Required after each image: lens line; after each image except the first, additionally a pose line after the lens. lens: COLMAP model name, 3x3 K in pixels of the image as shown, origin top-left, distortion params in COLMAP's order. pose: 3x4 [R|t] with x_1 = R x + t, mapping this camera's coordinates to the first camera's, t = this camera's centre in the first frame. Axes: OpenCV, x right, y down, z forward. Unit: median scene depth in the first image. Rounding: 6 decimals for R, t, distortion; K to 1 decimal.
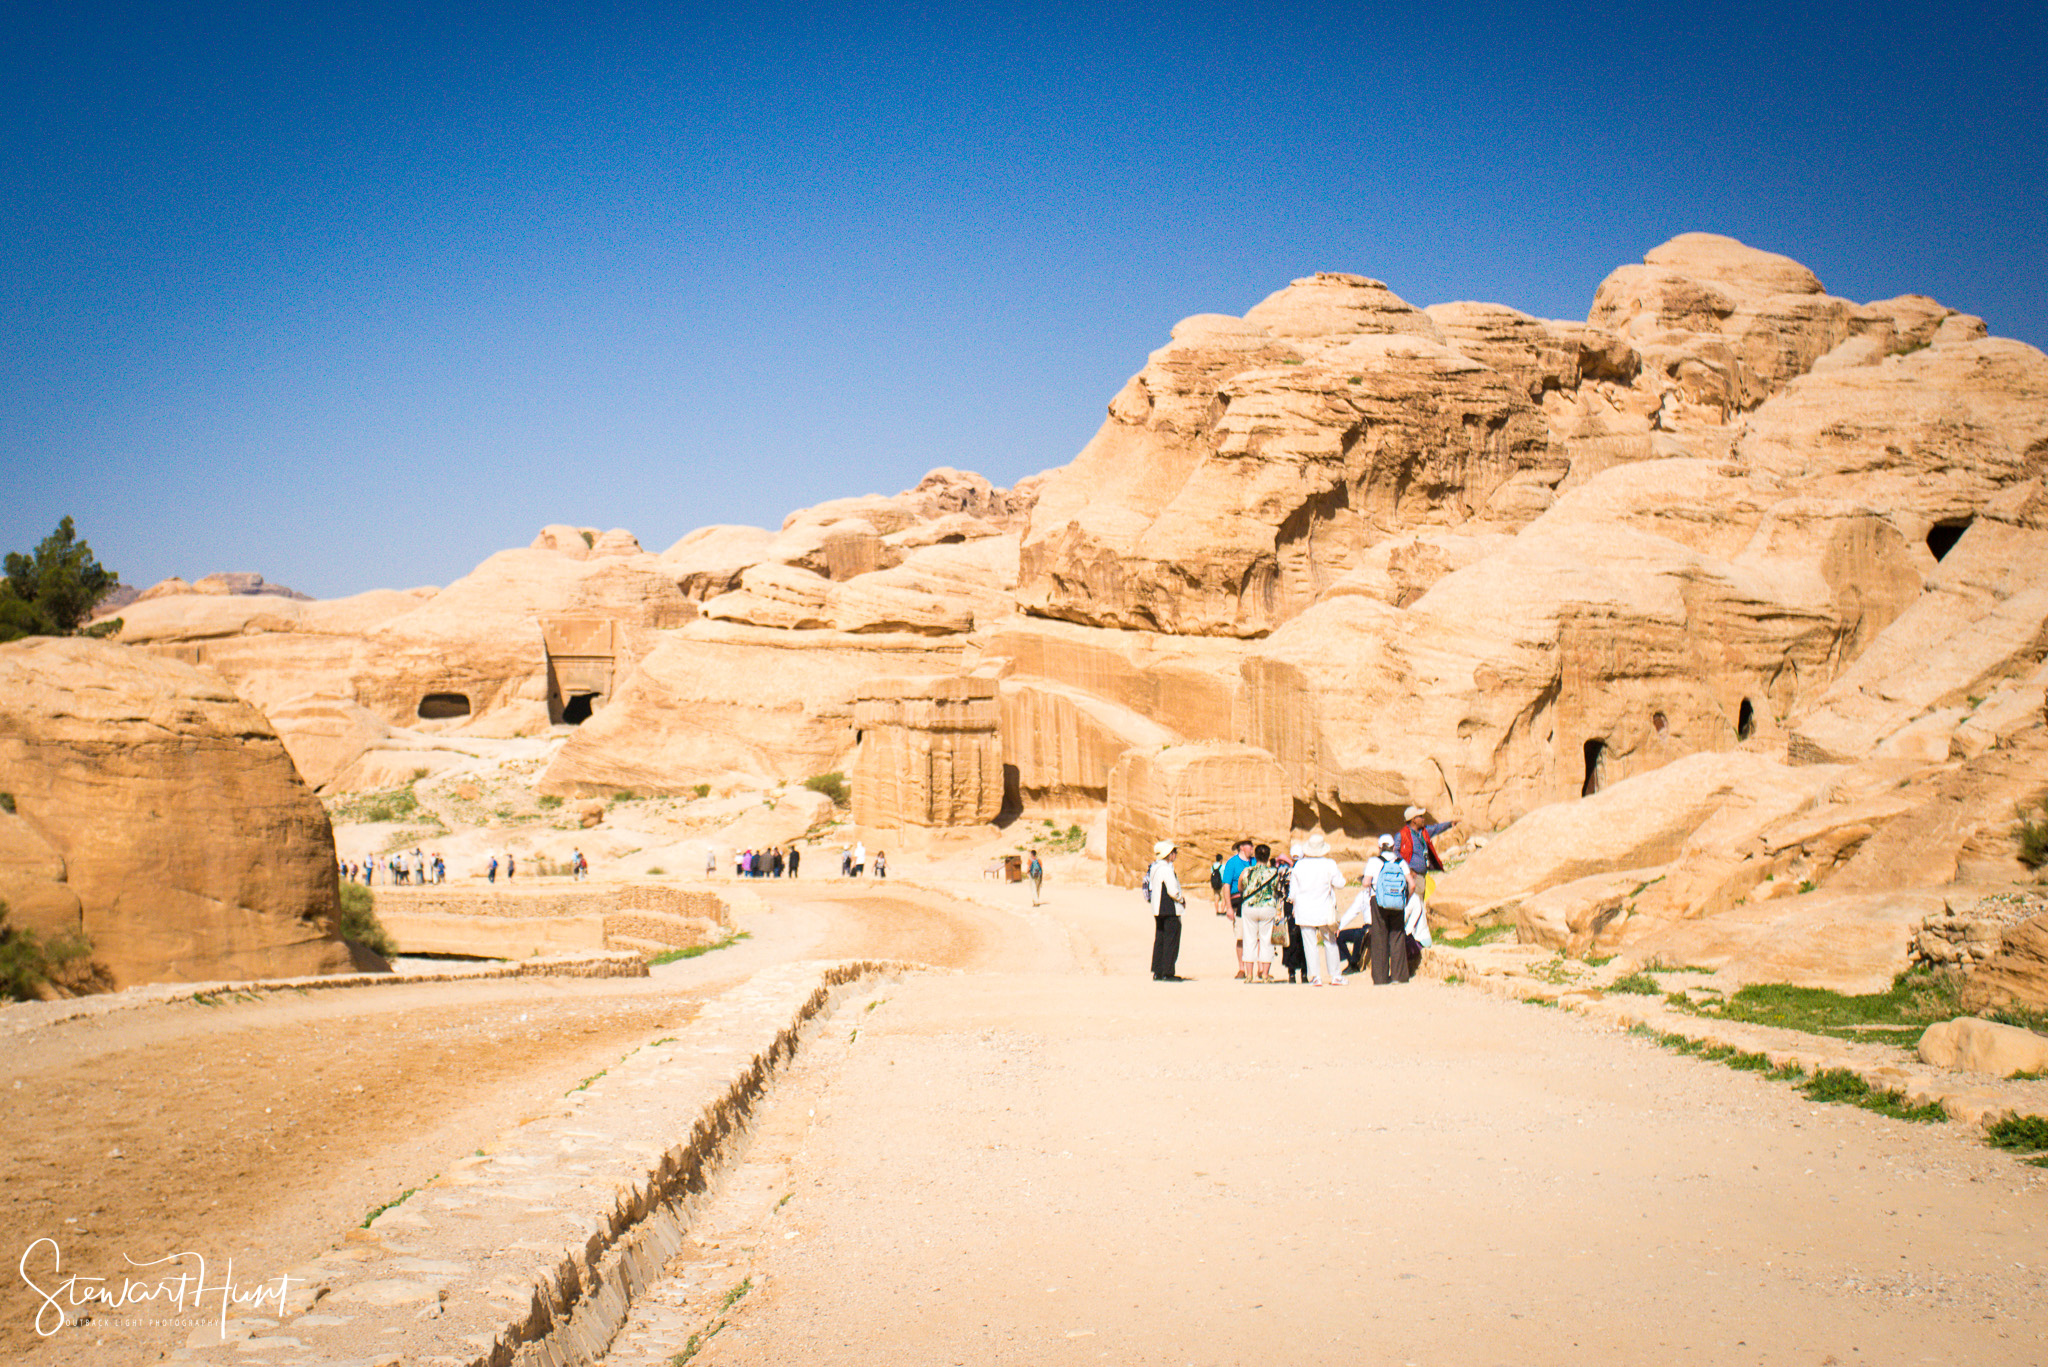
lens RADIAL K [[2251.5, 0, 847.8], [0, 2251.5, 573.1], [0, 0, 1]] dist [-0.057477, 0.338371]
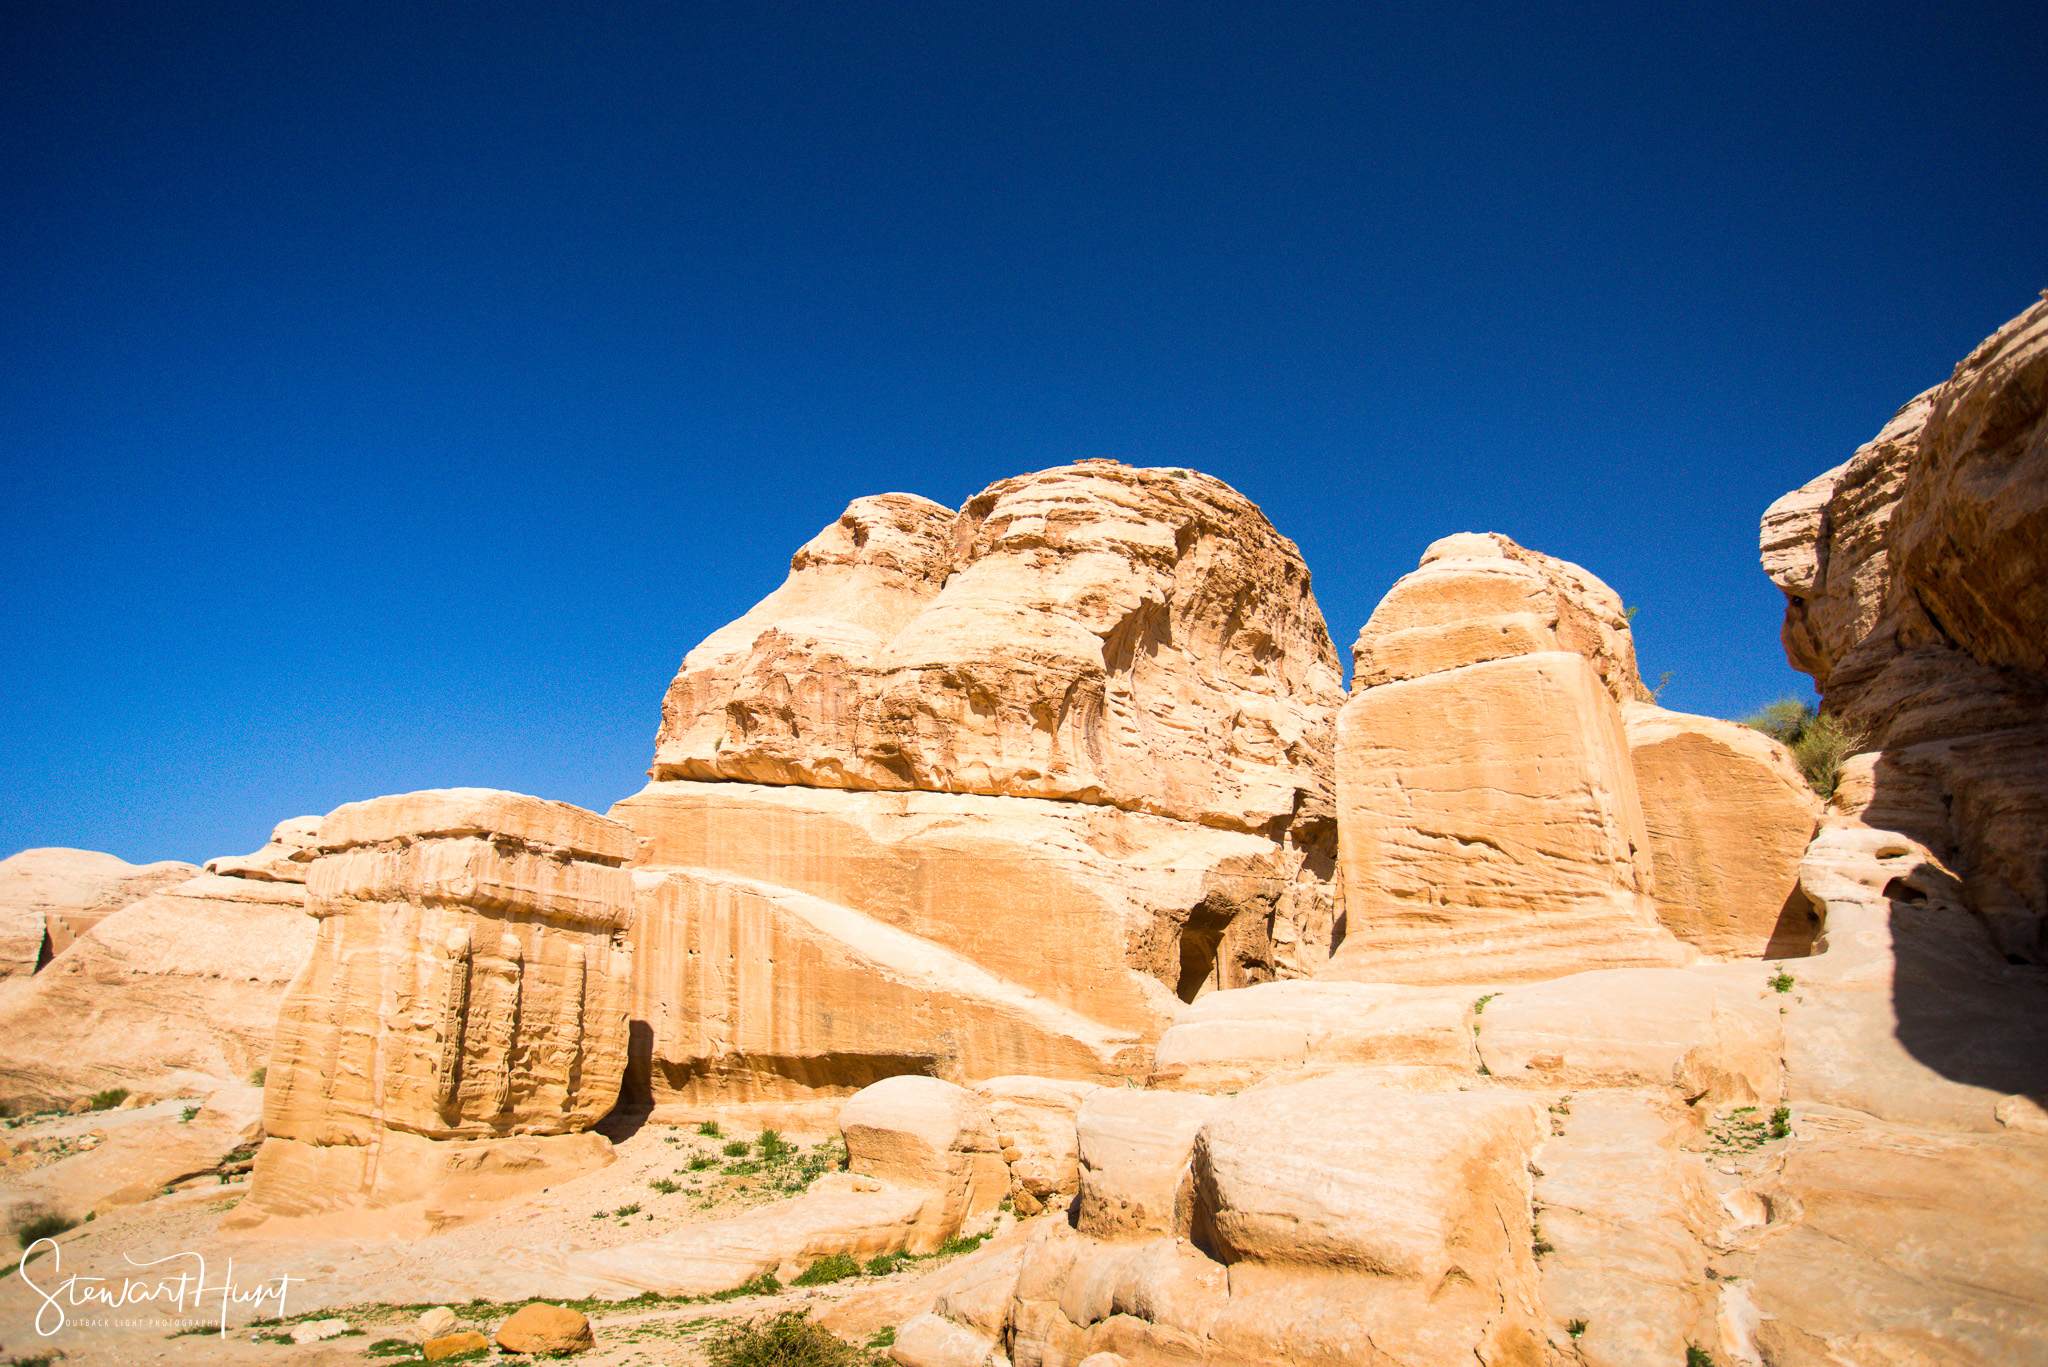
lens RADIAL K [[1223.3, 0, 1024.0], [0, 1223.3, 683.5], [0, 0, 1]] dist [-0.087210, 0.066318]
pose [[0.913576, 0.117606, 0.389290, 0.036113], [-0.013960, 0.965776, -0.259003, 0.082334], [-0.406427, 0.231184, 0.883952, 0.699352]]
